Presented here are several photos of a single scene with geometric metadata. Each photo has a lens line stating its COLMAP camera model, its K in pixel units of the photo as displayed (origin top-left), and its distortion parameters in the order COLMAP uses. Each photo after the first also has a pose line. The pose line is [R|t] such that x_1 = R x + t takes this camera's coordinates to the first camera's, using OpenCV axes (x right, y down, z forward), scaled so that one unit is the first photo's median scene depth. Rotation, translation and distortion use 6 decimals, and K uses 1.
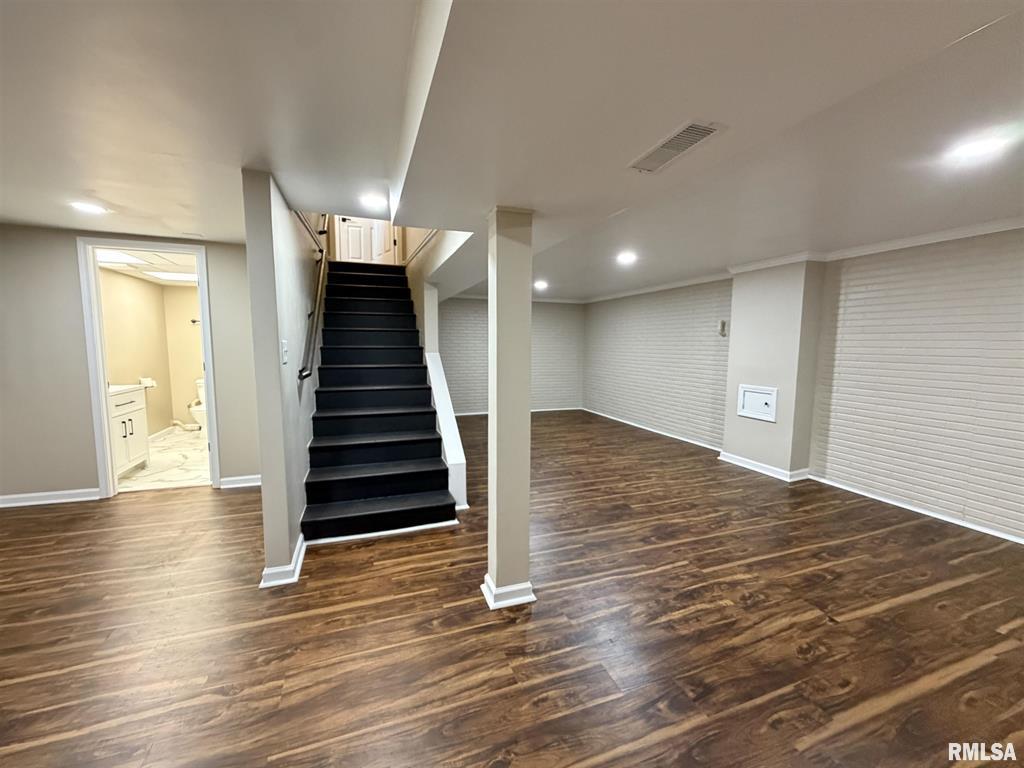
lens RADIAL K [[406.9, 0, 508.3], [0, 406.9, 387.3], [0, 0, 1]] dist [0.004480, -0.000652]
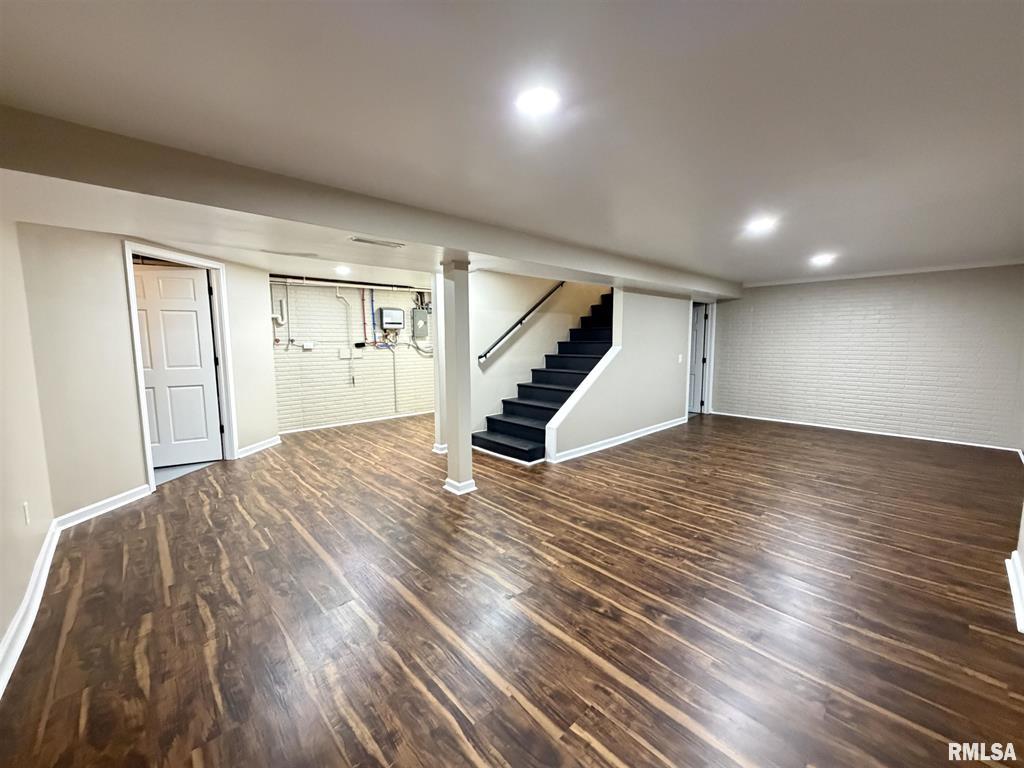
lens RADIAL K [[406.9, 0, 514.1], [0, 406.9, 384.2], [0, 0, 1]] dist [0.004480, -0.000652]
pose [[0.390857, 0.088847, -0.916154, 1.013133], [-0.089574, 0.994278, 0.058208, -0.022546], [0.916083, 0.059313, 0.396578, 0.332153]]
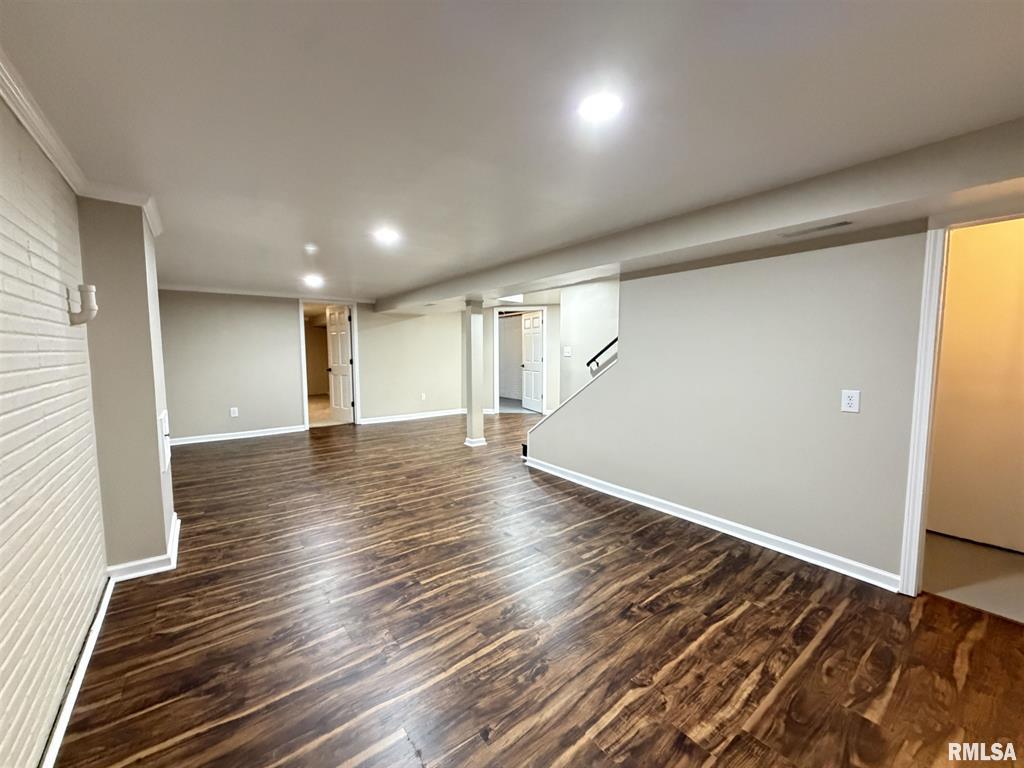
lens RADIAL K [[406.9, 0, 510.8], [0, 406.9, 381.2], [0, 0, 1]] dist [0.004480, -0.000652]
pose [[-0.950309, 0.017552, -0.310813, 0.377418], [-0.039493, 0.983546, 0.176291, -0.231546], [0.308793, 0.179806, -0.933979, 2.211668]]
